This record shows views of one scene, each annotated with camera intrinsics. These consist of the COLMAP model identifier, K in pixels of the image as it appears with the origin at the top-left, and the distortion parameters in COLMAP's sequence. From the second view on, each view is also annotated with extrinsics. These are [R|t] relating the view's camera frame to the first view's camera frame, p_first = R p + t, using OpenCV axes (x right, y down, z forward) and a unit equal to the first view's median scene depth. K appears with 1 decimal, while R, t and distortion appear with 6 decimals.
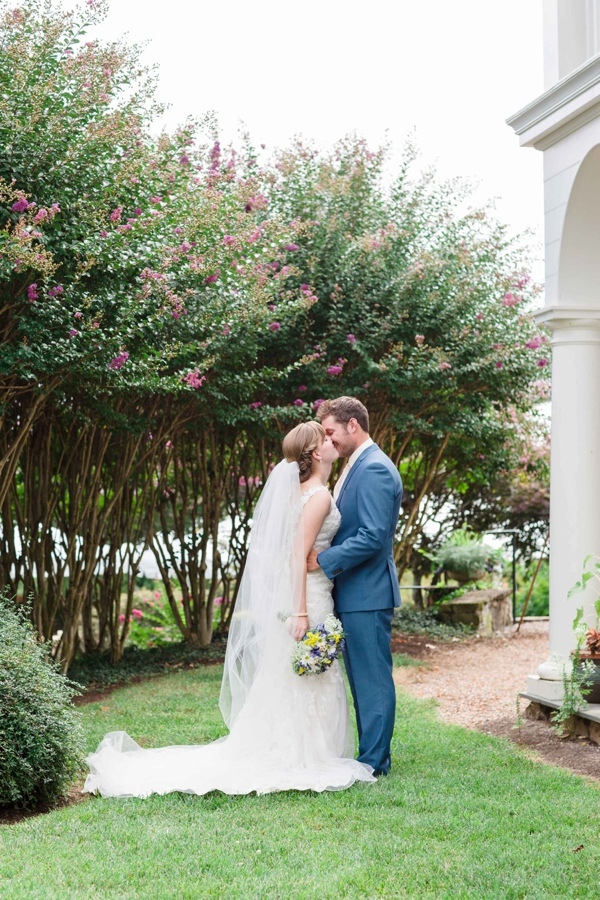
lens RADIAL K [[2153.3, 0, 300.0], [0, 2153.3, 450.0], [0, 0, 1]] dist [-0.206533, 0.646991]
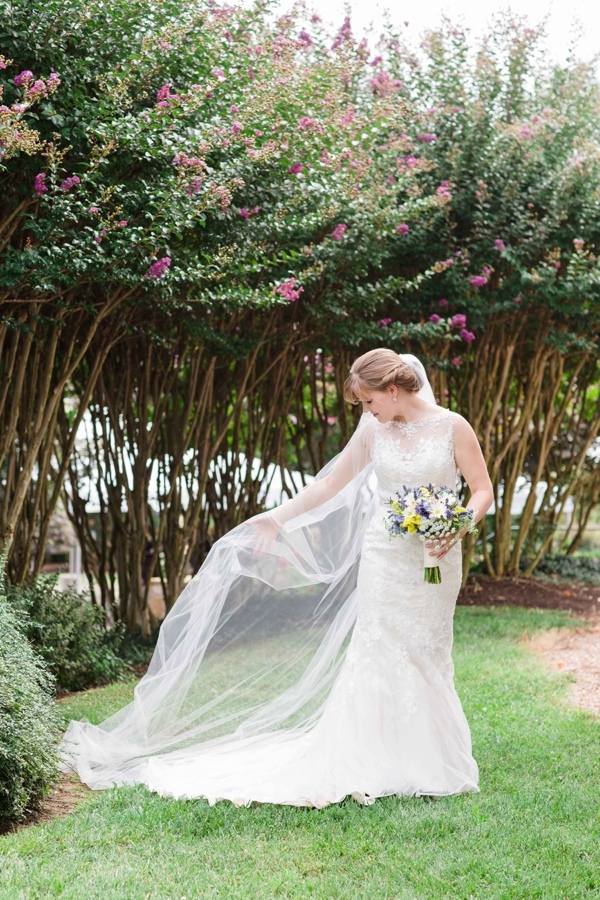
lens RADIAL K [[2153.3, 0, 300.0], [0, 2153.3, 450.0], [0, 0, 1]] dist [-0.206533, 0.646991]
pose [[0.991021, 0.005470, -0.133591, 0.059804], [-0.000535, 0.999317, 0.036948, -0.001485], [0.133702, -0.036545, 0.990348, 0.141636]]
